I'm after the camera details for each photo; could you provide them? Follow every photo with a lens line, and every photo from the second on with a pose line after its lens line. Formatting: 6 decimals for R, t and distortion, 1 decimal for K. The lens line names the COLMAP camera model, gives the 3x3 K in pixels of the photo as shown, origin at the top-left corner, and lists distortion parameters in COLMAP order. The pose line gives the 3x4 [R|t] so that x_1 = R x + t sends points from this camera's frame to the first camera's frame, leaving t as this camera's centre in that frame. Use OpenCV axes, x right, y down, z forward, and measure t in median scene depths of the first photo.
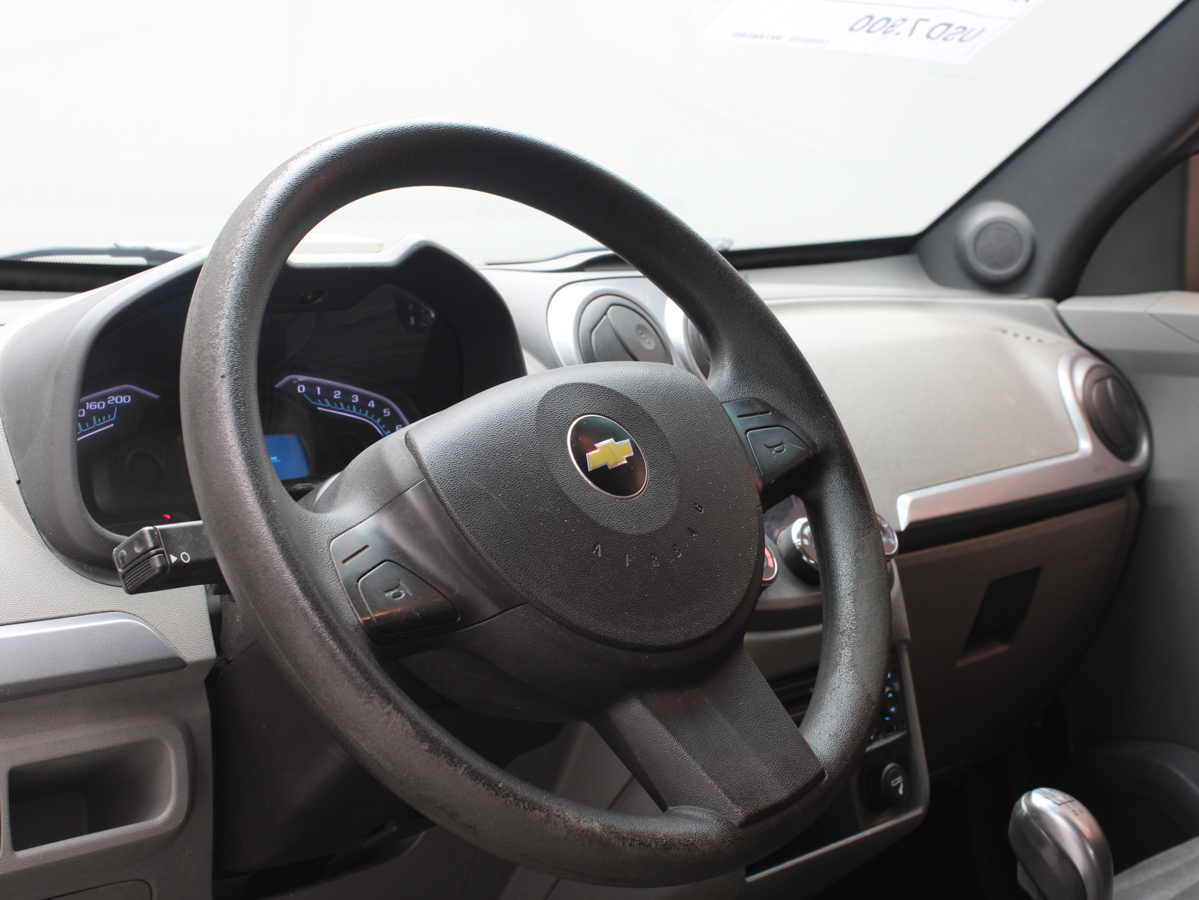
lens RADIAL K [[1930.4, 0, 598.8], [0, 1930.4, 457.1], [0, 0, 1]] dist [-0.006449, 0.000000]
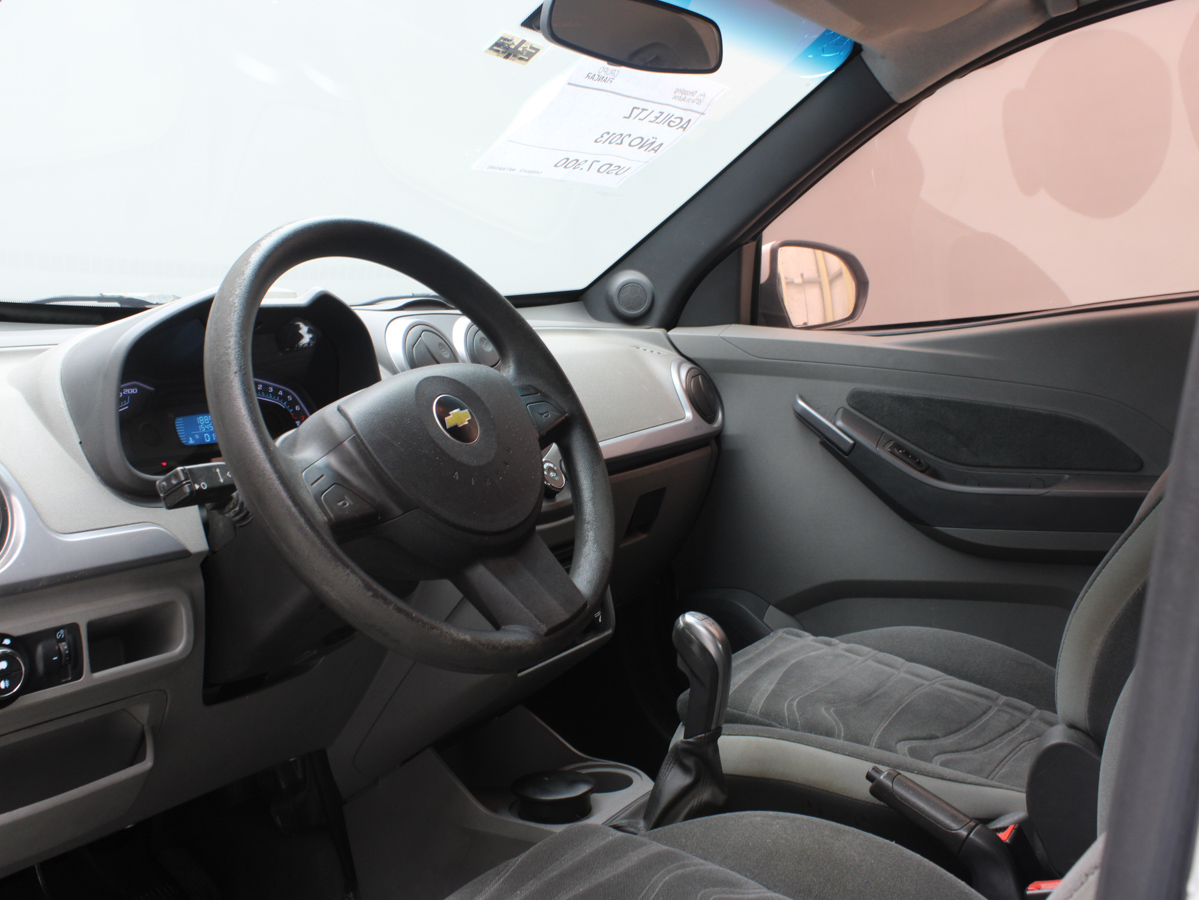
lens RADIAL K [[1219.7, 0, 597.6], [0, 1219.7, 448.4], [0, 0, 1]] dist [-0.101112, 0.000000]
pose [[0.977011, -0.020462, 0.212206, -0.093026], [0.017560, 0.999725, 0.015552, 0.009515], [-0.212466, -0.011468, 0.977101, -0.048537]]
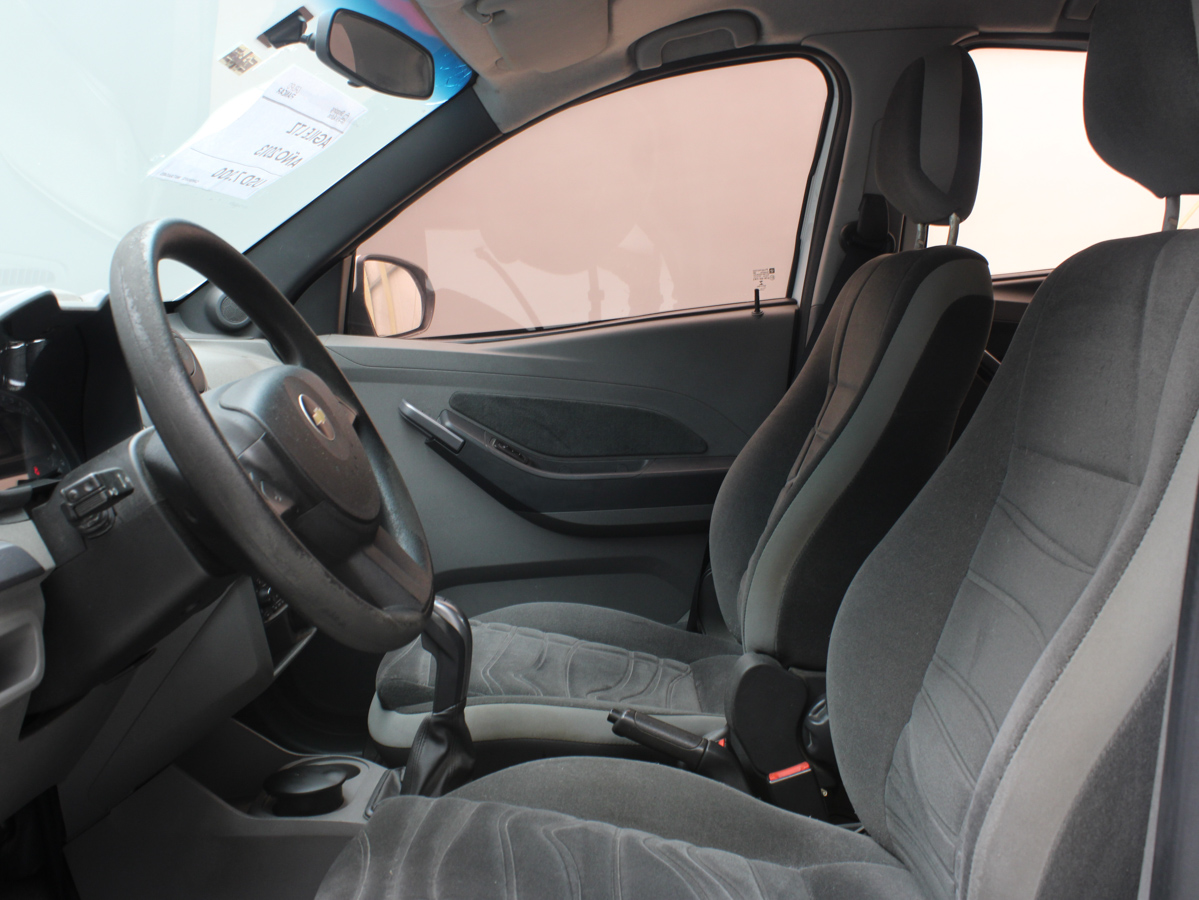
lens RADIAL K [[1219.7, 0, 599.3], [0, 1219.7, 442.3], [0, 0, 1]] dist [-0.101112, 0.000000]
pose [[0.746148, -0.057856, 0.663262, -0.493642], [0.062049, 0.997924, 0.017246, 0.017442], [-0.662883, 0.028287, 0.748189, 0.014326]]
